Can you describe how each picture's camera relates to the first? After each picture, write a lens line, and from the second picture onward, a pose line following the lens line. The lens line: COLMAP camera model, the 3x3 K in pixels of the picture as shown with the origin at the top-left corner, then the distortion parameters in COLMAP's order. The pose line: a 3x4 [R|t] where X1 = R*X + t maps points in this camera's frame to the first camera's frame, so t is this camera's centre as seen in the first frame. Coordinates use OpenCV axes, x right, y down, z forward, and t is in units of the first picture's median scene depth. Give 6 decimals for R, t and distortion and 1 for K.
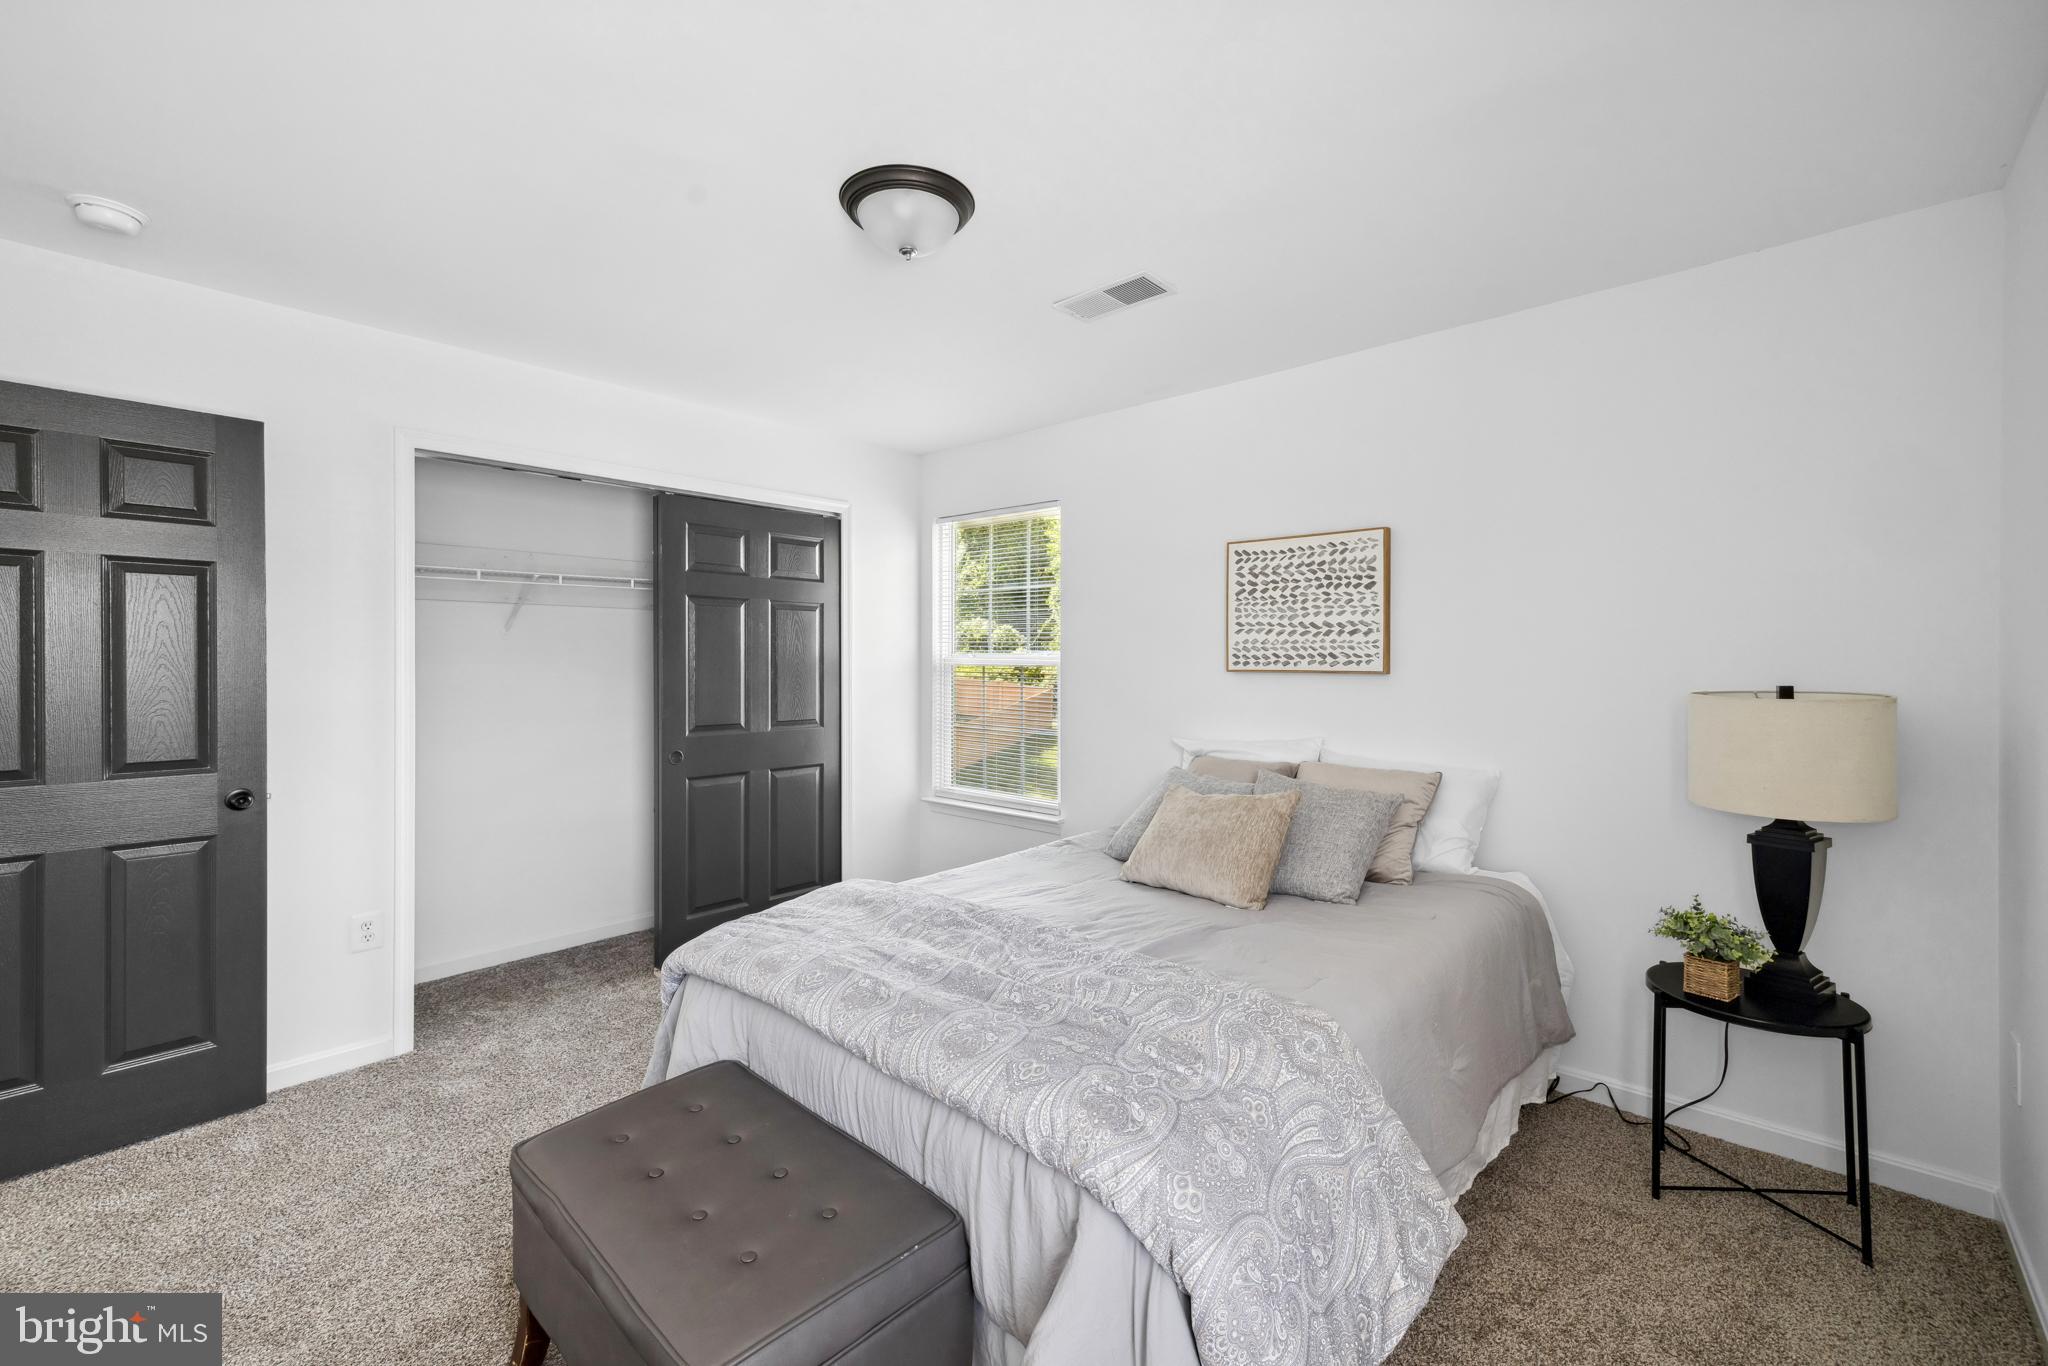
lens RADIAL K [[871.4, 0, 1028.4], [0, 871.4, 666.4], [0, 0, 1]] dist [0.010998, 0.000251]
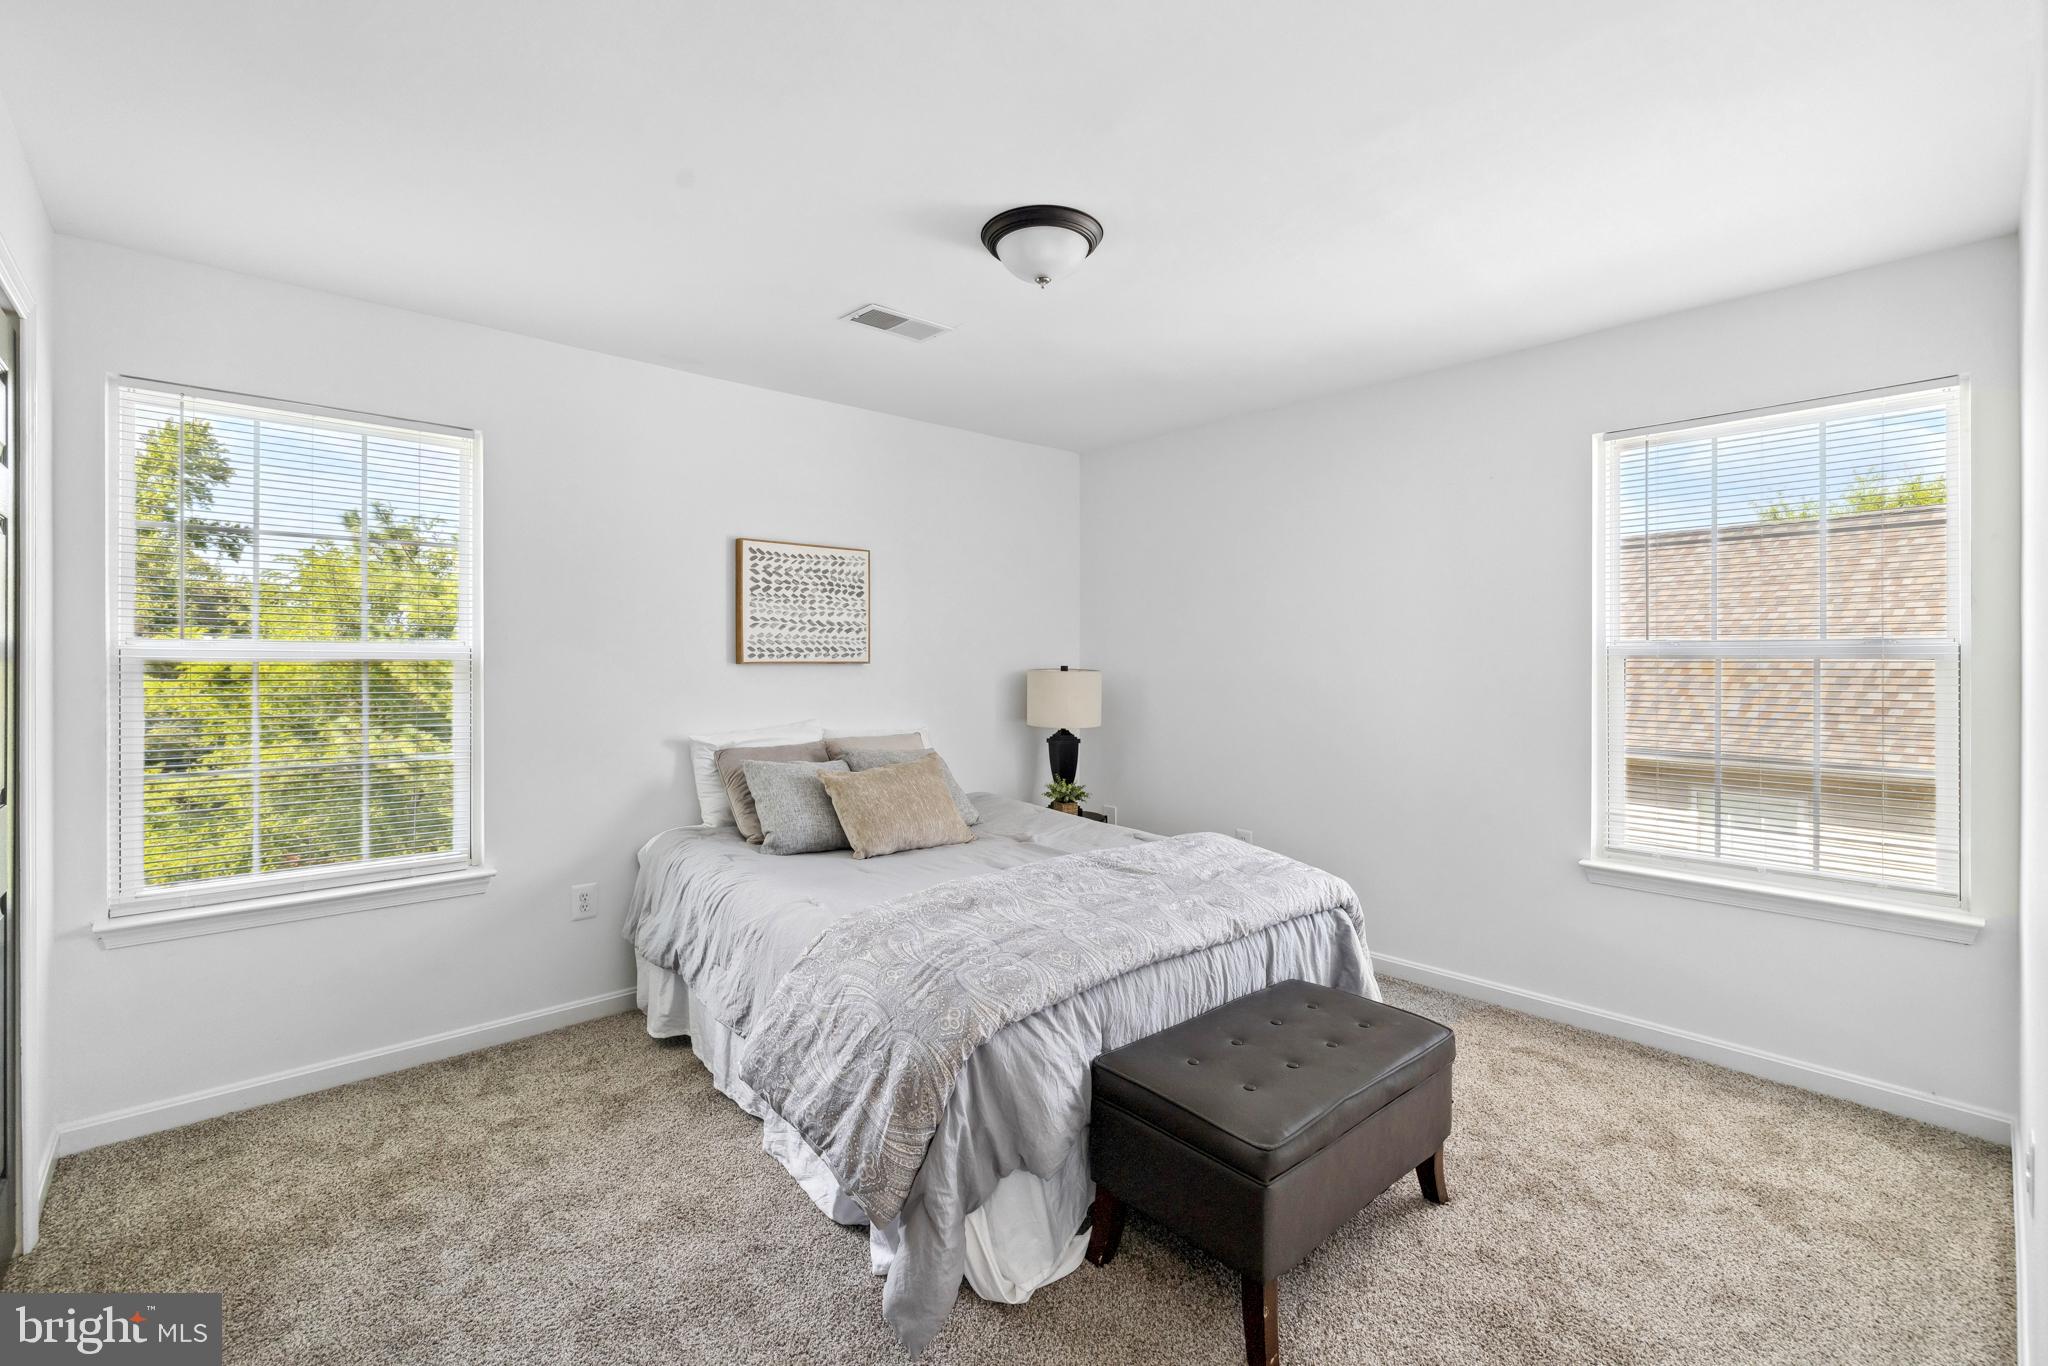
lens RADIAL K [[871.4, 0, 1028.2], [0, 871.4, 671.0], [0, 0, 1]] dist [0.010998, 0.000251]
pose [[0.083145, -0.017719, 0.996380, -0.811326], [0.008882, 0.999815, 0.017038, -0.000150], [-0.996498, 0.007433, 0.083287, 0.613368]]
